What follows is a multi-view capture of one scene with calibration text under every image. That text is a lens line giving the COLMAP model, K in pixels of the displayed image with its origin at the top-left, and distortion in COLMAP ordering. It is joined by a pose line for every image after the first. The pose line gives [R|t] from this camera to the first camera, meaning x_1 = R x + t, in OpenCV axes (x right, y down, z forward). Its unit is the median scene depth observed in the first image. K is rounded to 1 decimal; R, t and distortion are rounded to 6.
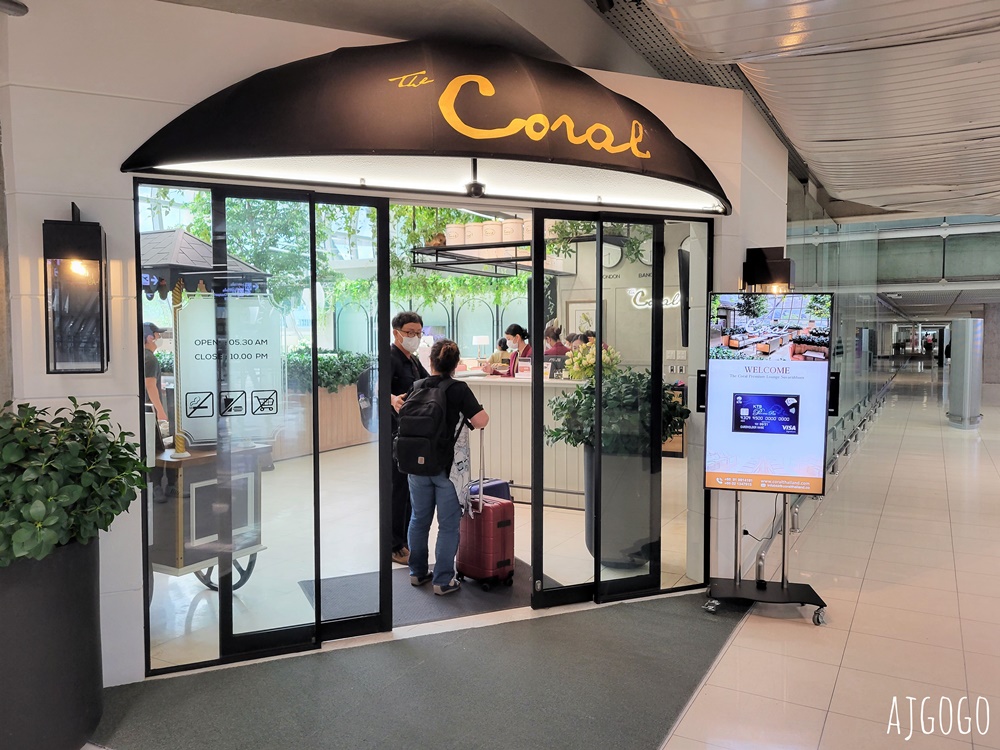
lens RADIAL K [[779.8, 0, 500.0], [0, 779.8, 375.0], [0, 0, 1]] dist [0.018180, 0.001646]
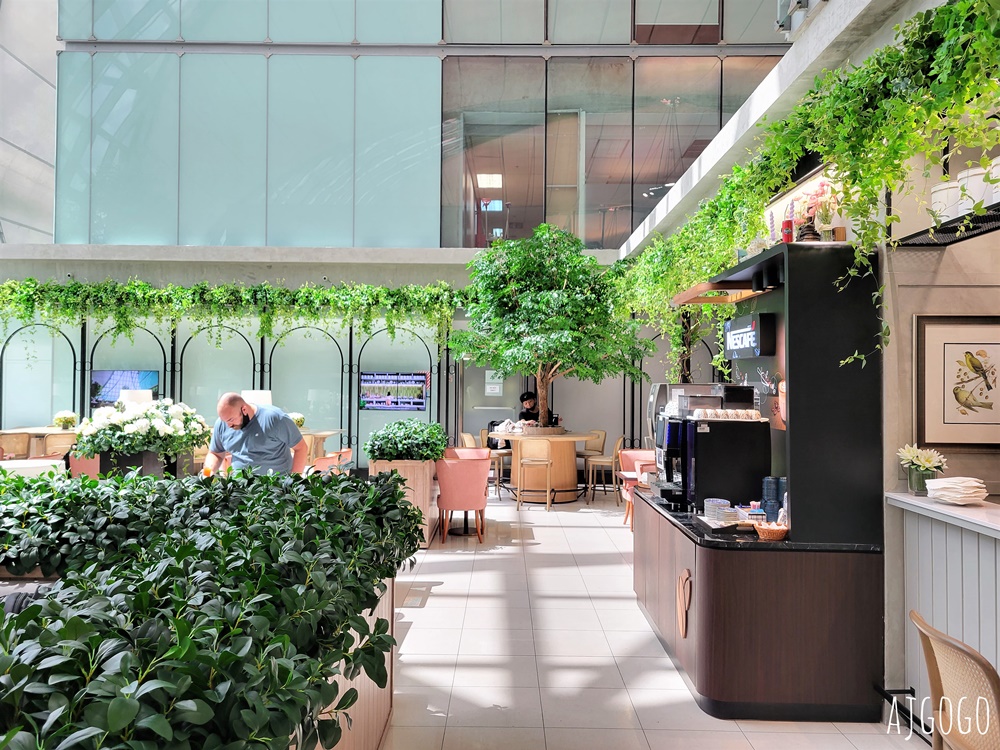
lens RADIAL K [[779.8, 0, 500.0], [0, 779.8, 375.0], [0, 0, 1]] dist [0.018180, 0.001646]
pose [[0.880229, 0.018405, 0.474193, -0.126406], [0.010376, 0.998262, -0.058006, -0.025512], [-0.474436, 0.055978, 0.878508, 0.398320]]
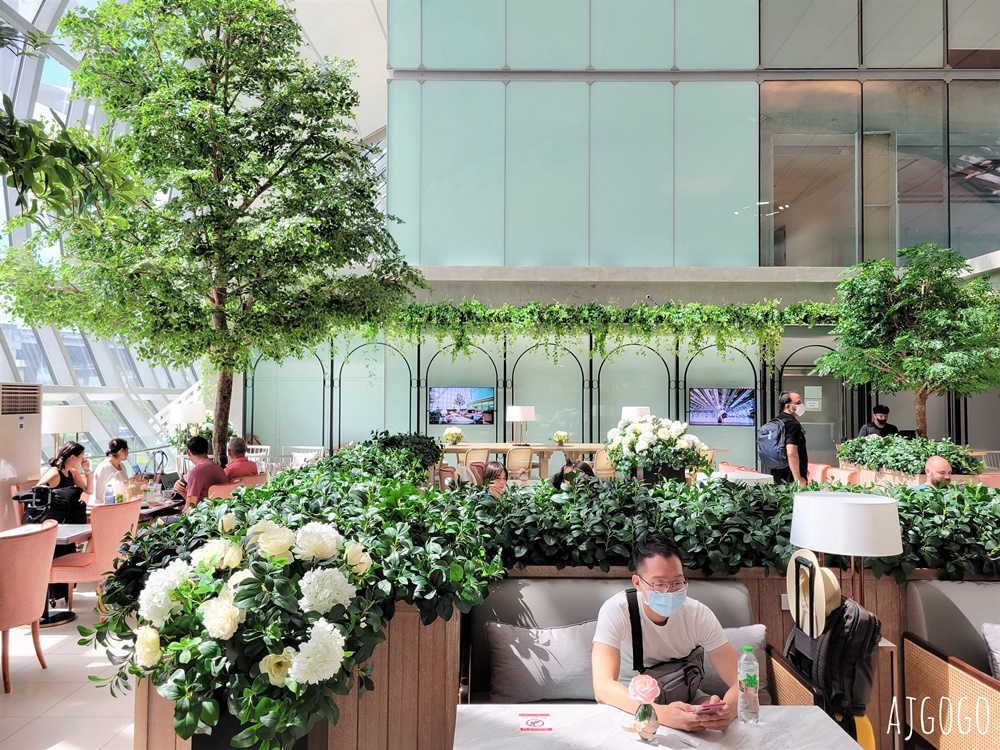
lens RADIAL K [[756.1, 0, 471.3], [0, 756.1, 381.1], [0, 0, 1]] dist [0.011707, -0.005044]
pose [[0.878485, 0.018721, 0.477402, -0.369258], [0.015483, 0.997592, -0.067611, -0.031409], [-0.477518, 0.066787, 0.876080, 0.534015]]
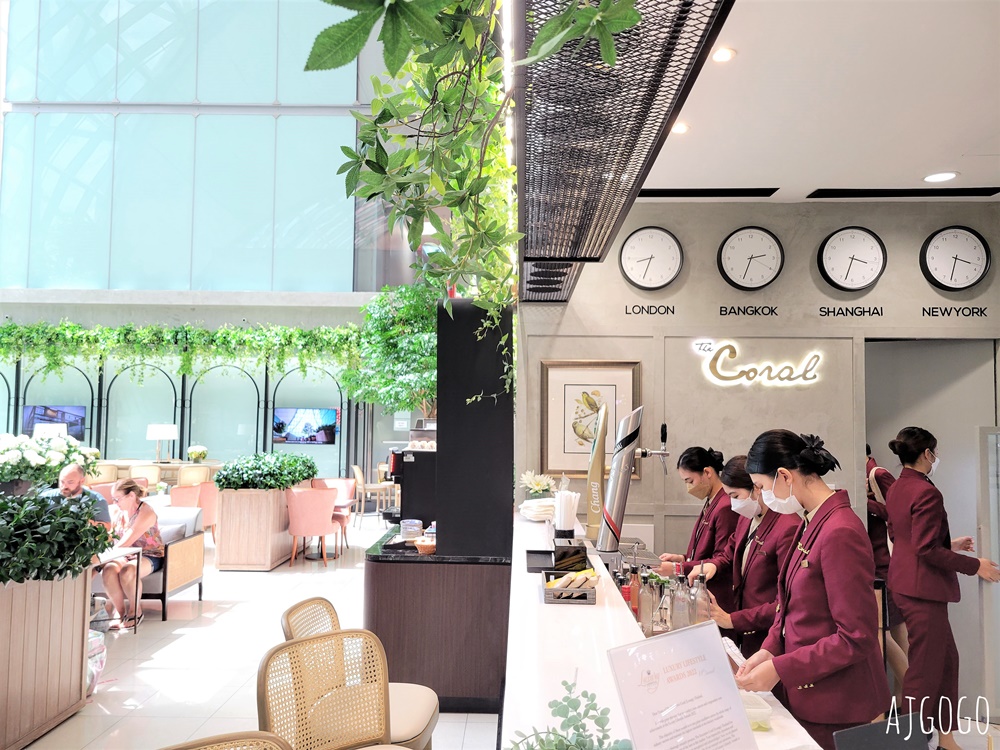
lens RADIAL K [[772.0, 0, 500.0], [0, 772.0, 375.0], [0, 0, 1]] dist [0.023052, -0.000972]
pose [[0.889742, 0.043243, 0.454410, -0.061309], [0.005523, 0.994410, -0.105446, -0.022865], [-0.456429, 0.096330, 0.884530, 0.331199]]
